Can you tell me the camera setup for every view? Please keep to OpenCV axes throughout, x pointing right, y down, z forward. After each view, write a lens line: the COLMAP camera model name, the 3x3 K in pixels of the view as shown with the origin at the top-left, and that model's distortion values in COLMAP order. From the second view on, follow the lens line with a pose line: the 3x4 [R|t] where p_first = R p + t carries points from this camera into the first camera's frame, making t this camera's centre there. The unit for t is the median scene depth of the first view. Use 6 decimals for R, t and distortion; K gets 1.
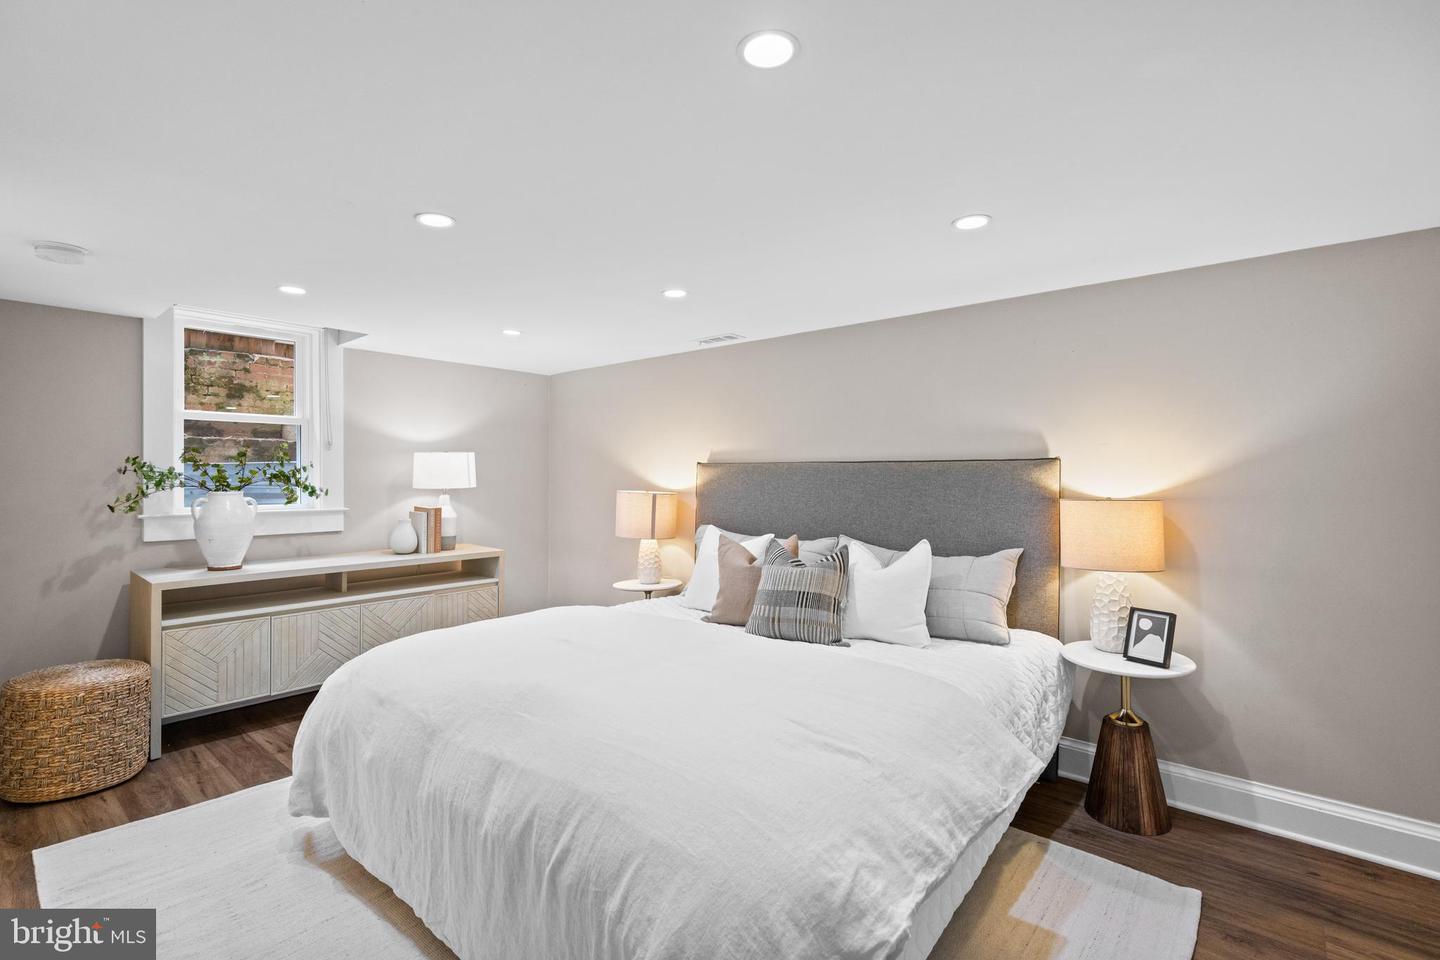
lens RADIAL K [[664.5, 0, 716.4], [0, 664.5, 478.9], [0, 0, 1]] dist [-0.006134, 0.005435]
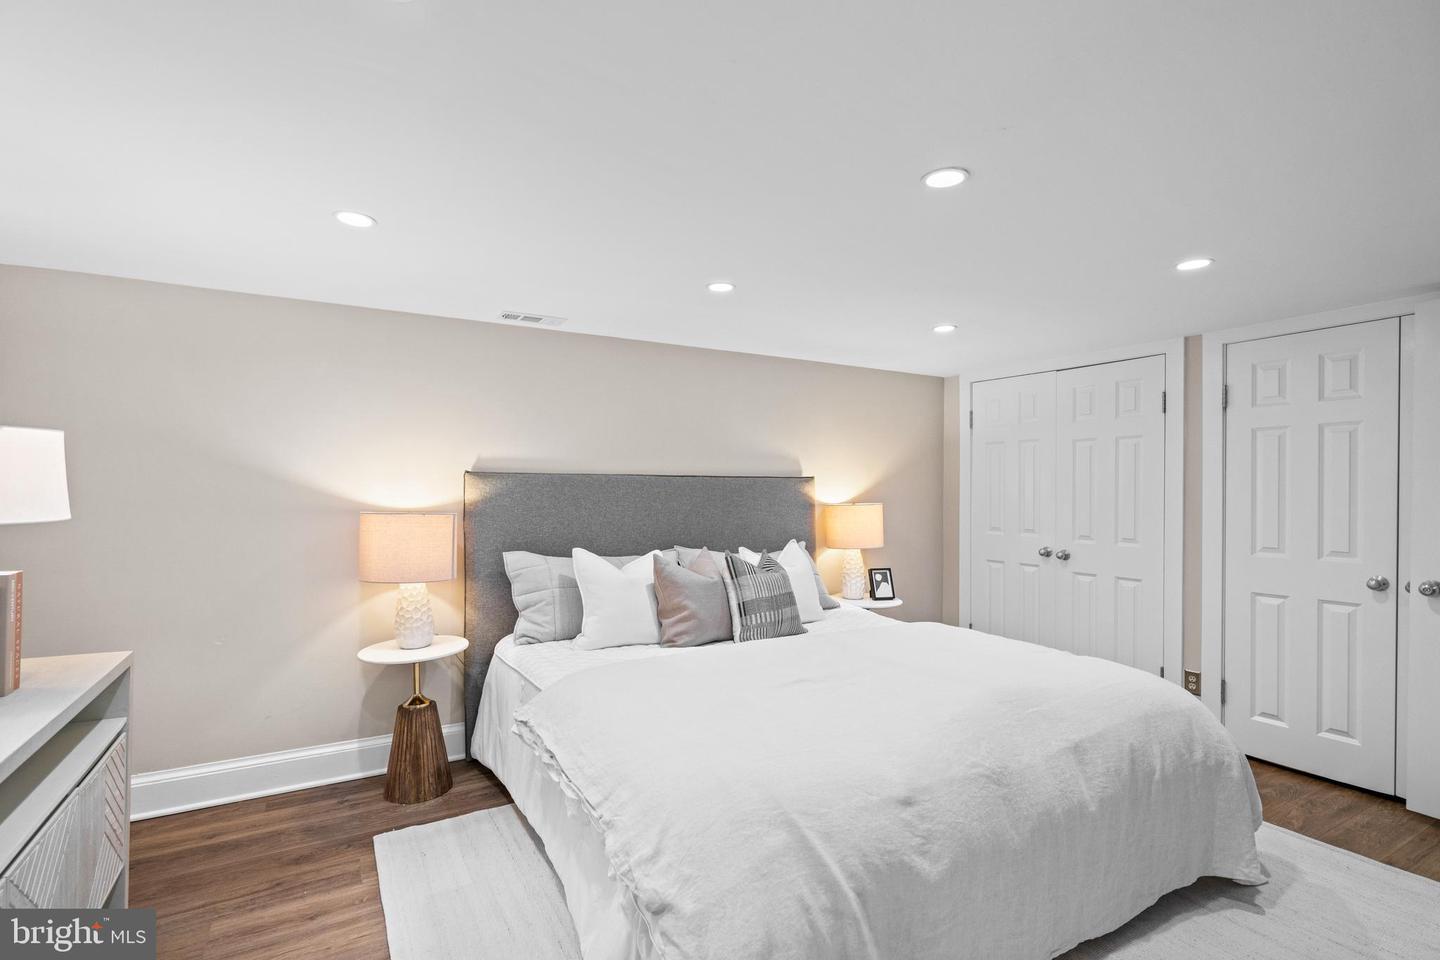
lens RADIAL K [[664.5, 0, 697.4], [0, 664.5, 526.5], [0, 0, 1]] dist [-0.006134, 0.005435]
pose [[0.354650, -0.058185, 0.933187, -0.882684], [-0.002899, 0.997989, 0.063328, -0.014343], [-0.934995, -0.025165, 0.353768, 0.667454]]
